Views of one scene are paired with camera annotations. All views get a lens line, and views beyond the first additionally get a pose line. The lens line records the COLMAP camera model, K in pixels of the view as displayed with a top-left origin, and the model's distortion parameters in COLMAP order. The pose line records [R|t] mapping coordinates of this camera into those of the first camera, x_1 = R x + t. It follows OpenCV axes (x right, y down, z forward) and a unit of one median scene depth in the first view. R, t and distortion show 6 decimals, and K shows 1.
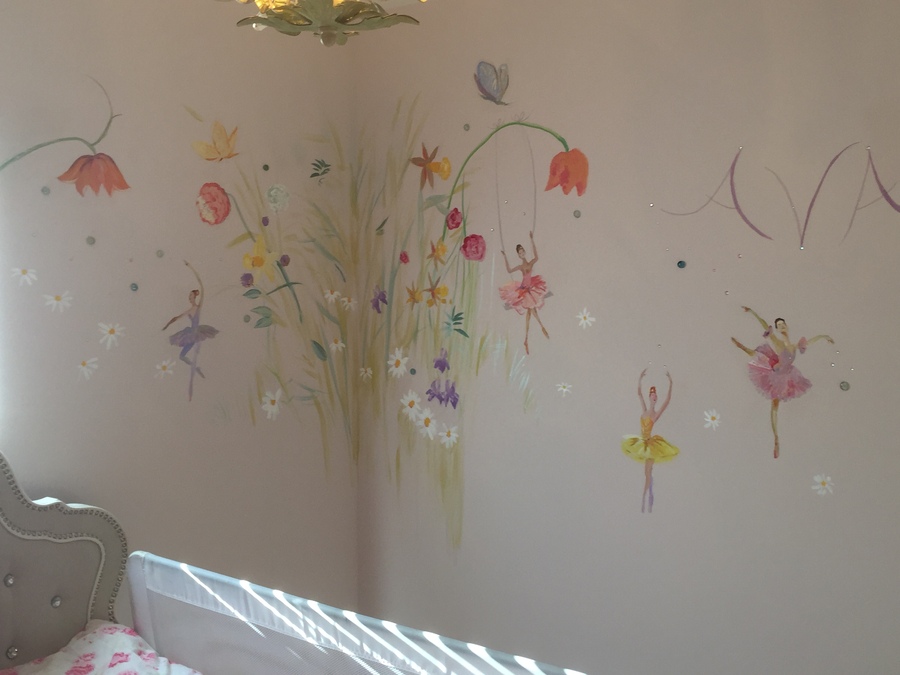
lens RADIAL K [[1116.1, 0, 452.1], [0, 1116.1, 335.6], [0, 0, 1]] dist [0.020224, 0.000000]
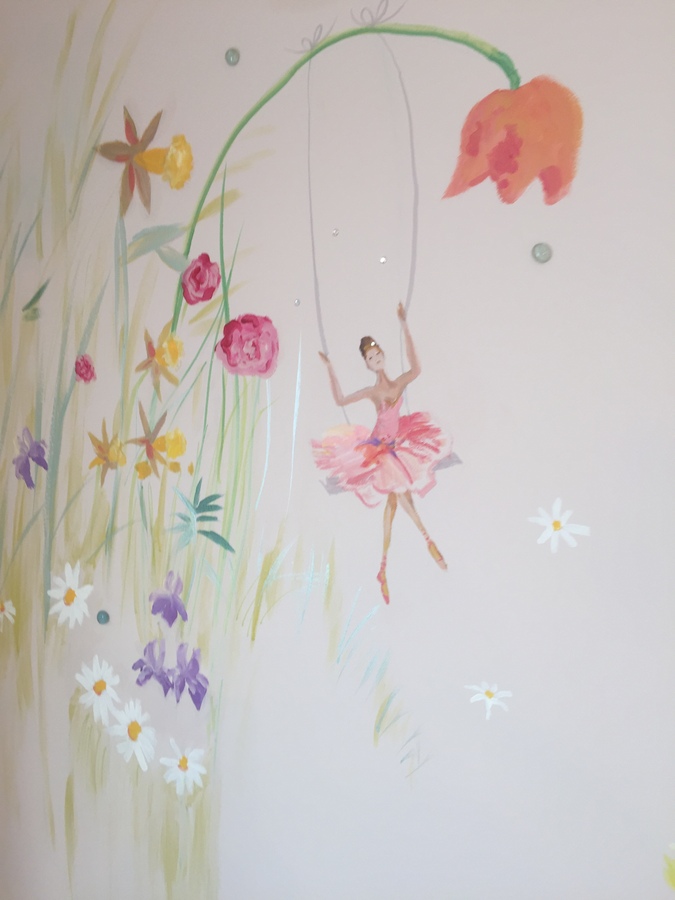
lens RADIAL K [[754.4, 0, 340.0], [0, 754.4, 447.3], [0, 0, 1]] dist [0.060267, -0.070710]
pose [[0.973309, 0.003272, 0.229476, -0.012727], [-0.001738, 0.999975, -0.006887, -0.037344], [-0.229493, 0.006304, 0.973290, 0.701132]]
